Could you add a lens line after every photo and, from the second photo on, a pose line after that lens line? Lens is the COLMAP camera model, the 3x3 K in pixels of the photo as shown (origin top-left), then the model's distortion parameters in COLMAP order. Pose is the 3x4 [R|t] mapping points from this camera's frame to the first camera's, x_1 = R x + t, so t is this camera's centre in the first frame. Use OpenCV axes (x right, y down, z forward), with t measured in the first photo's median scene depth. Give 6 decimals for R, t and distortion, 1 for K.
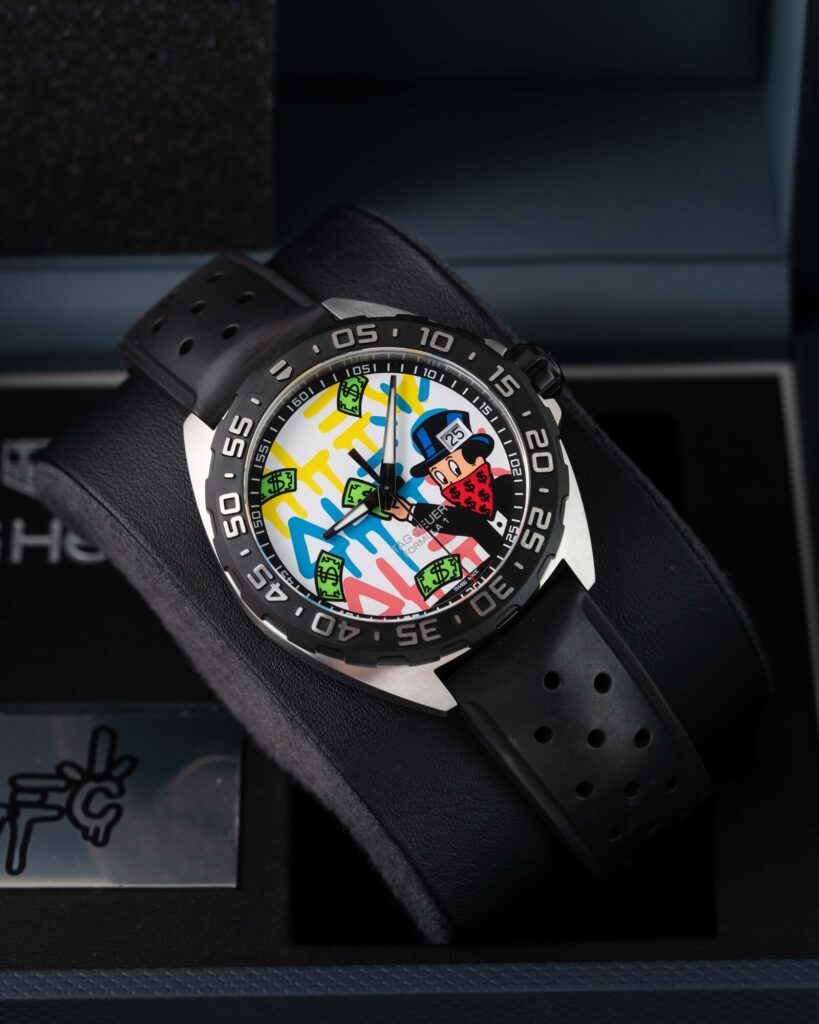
lens RADIAL K [[4594.6, 0, 409.5], [0, 4594.6, 512.0], [0, 0, 1]] dist [0.055531, 0.626358]
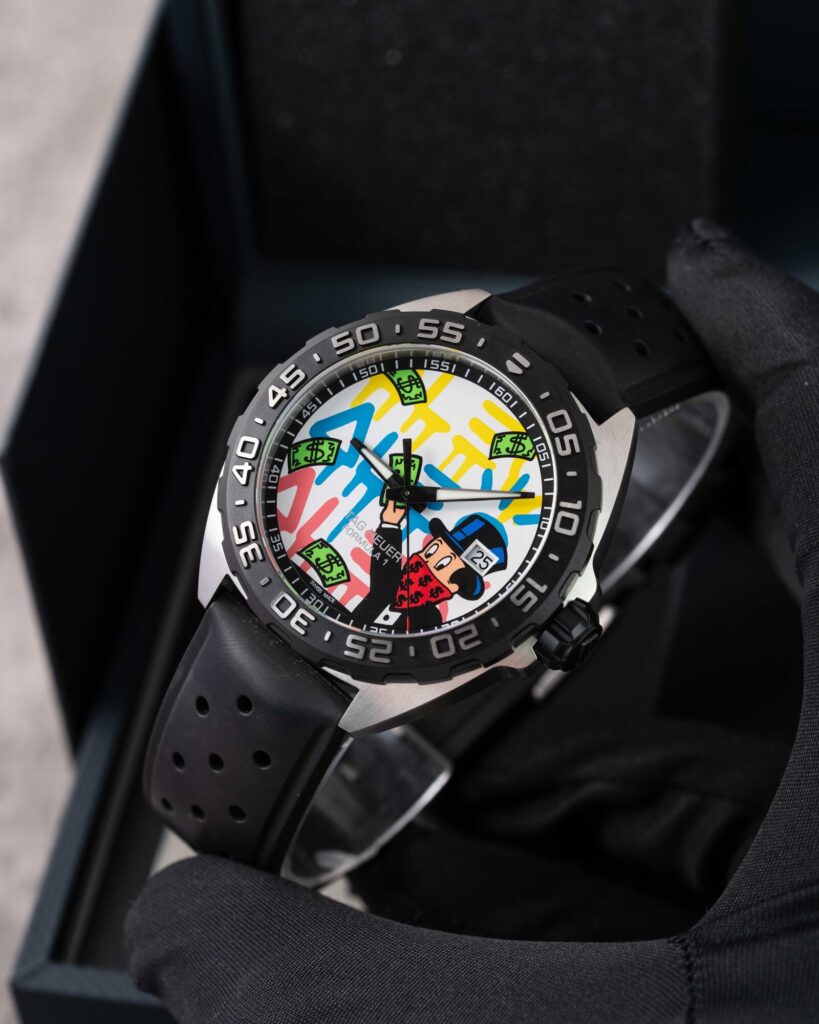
lens RADIAL K [[4594.6, 0, 409.5], [0, 4594.6, 512.0], [0, 0, 1]] dist [0.055531, 0.626358]
pose [[0.101411, 0.959561, -0.262601, 0.244556], [-0.903420, 0.199359, 0.379589, -0.360147], [0.416591, 0.198745, 0.887104, 0.167938]]
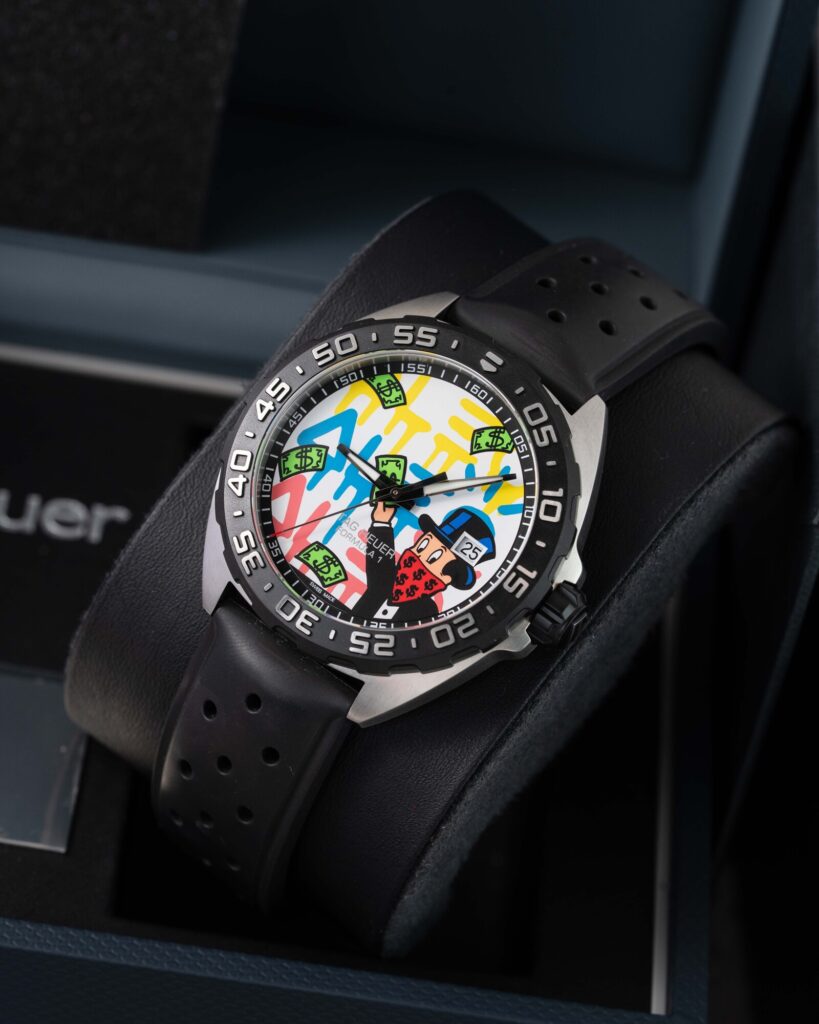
lens RADIAL K [[4594.6, 0, 409.5], [0, 4594.6, 512.0], [0, 0, 1]] dist [0.055531, 0.626358]
pose [[0.181543, 0.954274, -0.237495, 0.233555], [-0.899261, 0.258833, 0.352611, -0.354232], [0.397959, 0.149556, 0.905131, 0.107181]]
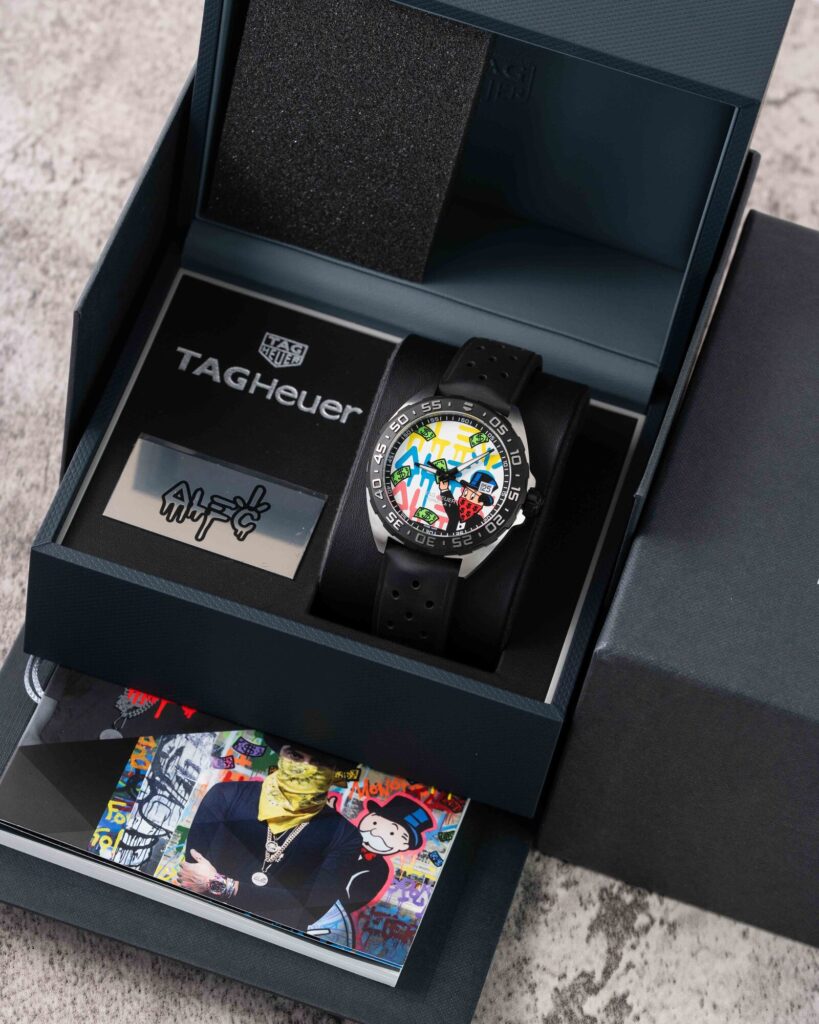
lens RADIAL K [[4594.6, 0, 409.5], [0, 4594.6, 512.0], [0, 0, 1]] dist [0.055531, 0.626358]
pose [[0.512653, 0.842188, -0.167051, 0.371639], [-0.811195, 0.538847, 0.227171, -0.485126], [0.281335, 0.019051, 0.959420, -1.137262]]
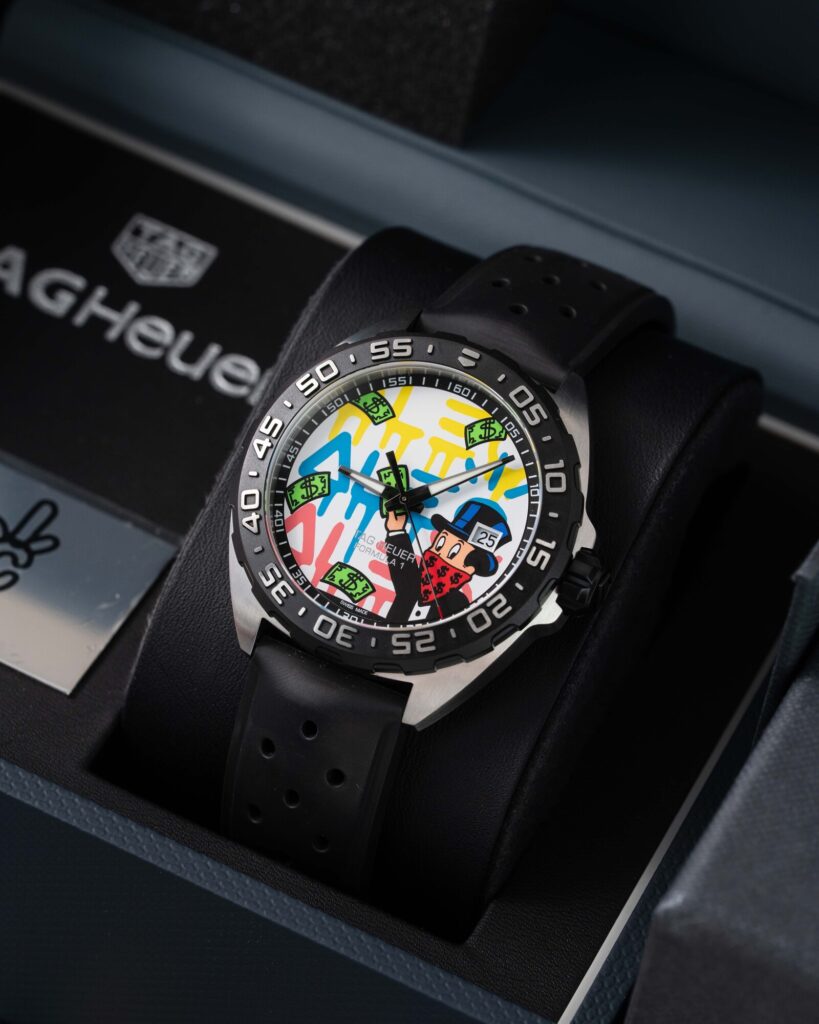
lens RADIAL K [[4594.6, 0, 409.5], [0, 4594.6, 512.0], [0, 0, 1]] dist [0.055531, 0.626358]
pose [[0.381082, 0.874114, -0.301167, 0.304345], [-0.839749, 0.463528, 0.282778, -0.292477], [0.386780, 0.145143, 0.910678, 0.071855]]
